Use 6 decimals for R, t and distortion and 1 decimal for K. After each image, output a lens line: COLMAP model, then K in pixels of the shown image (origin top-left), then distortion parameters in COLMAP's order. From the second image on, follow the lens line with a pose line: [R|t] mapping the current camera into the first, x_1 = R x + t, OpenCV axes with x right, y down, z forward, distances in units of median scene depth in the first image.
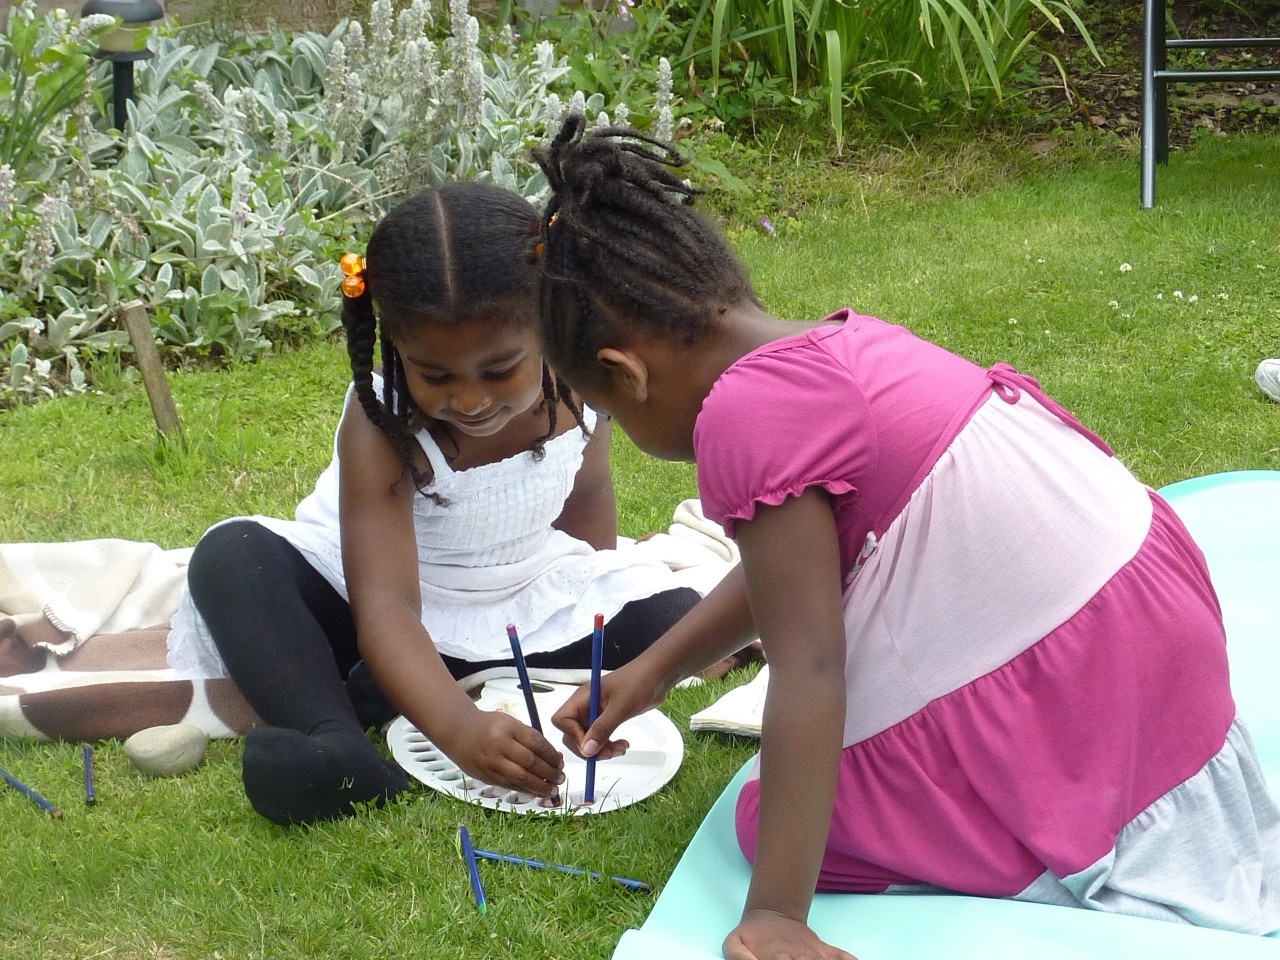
lens RADIAL K [[949.3, 0, 640.0], [0, 949.3, 480.0], [0, 0, 1]] dist [0.004353, -0.000432]
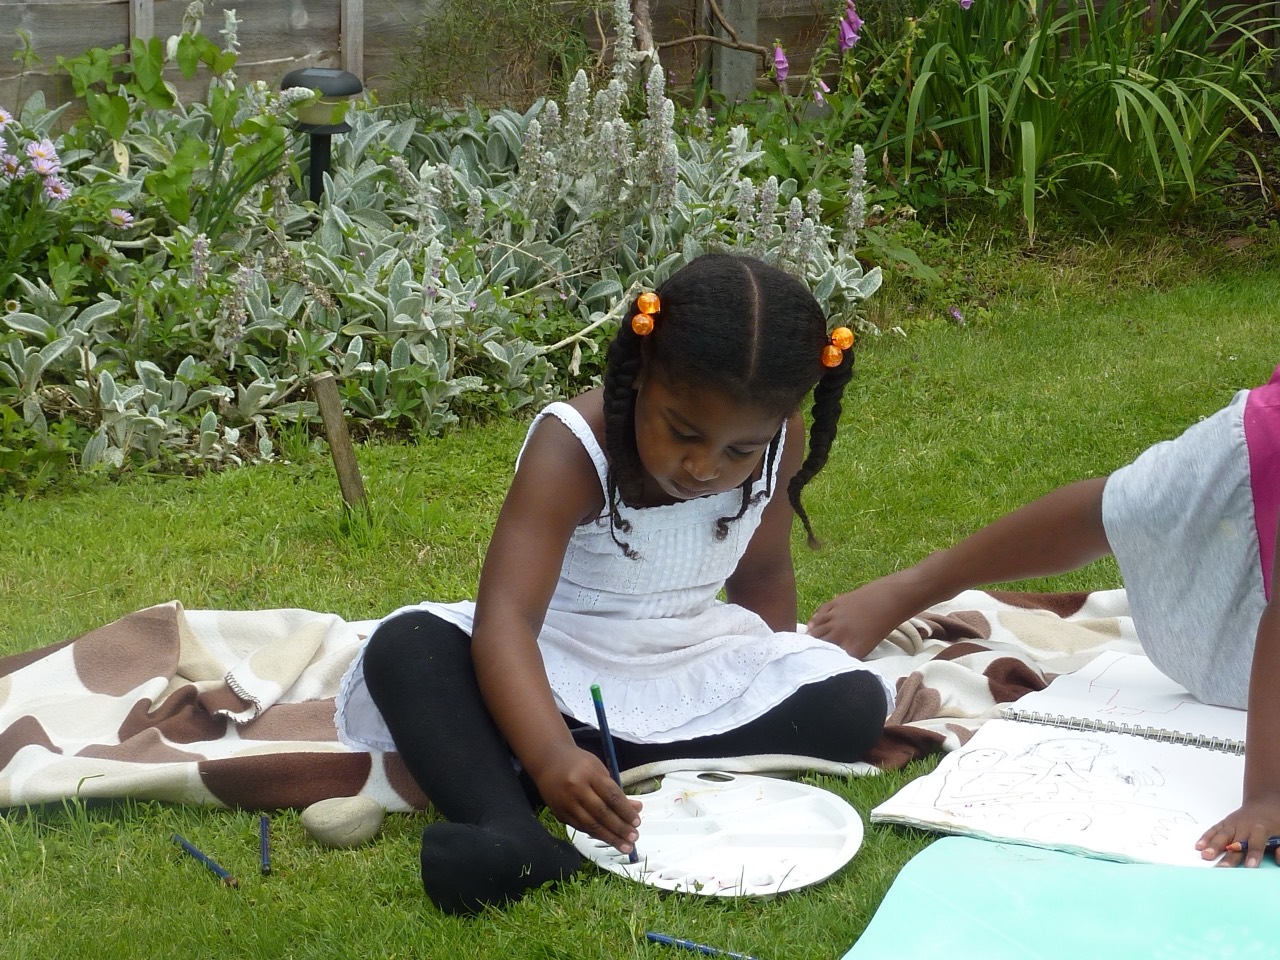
lens RADIAL K [[949.3, 0, 640.0], [0, 949.3, 480.0], [0, 0, 1]] dist [0.004353, -0.000432]
pose [[0.999461, 0.030831, -0.011306, -0.183018], [-0.030916, 0.999494, -0.007464, -0.077130], [0.011070, 0.007809, 0.999908, -0.000117]]
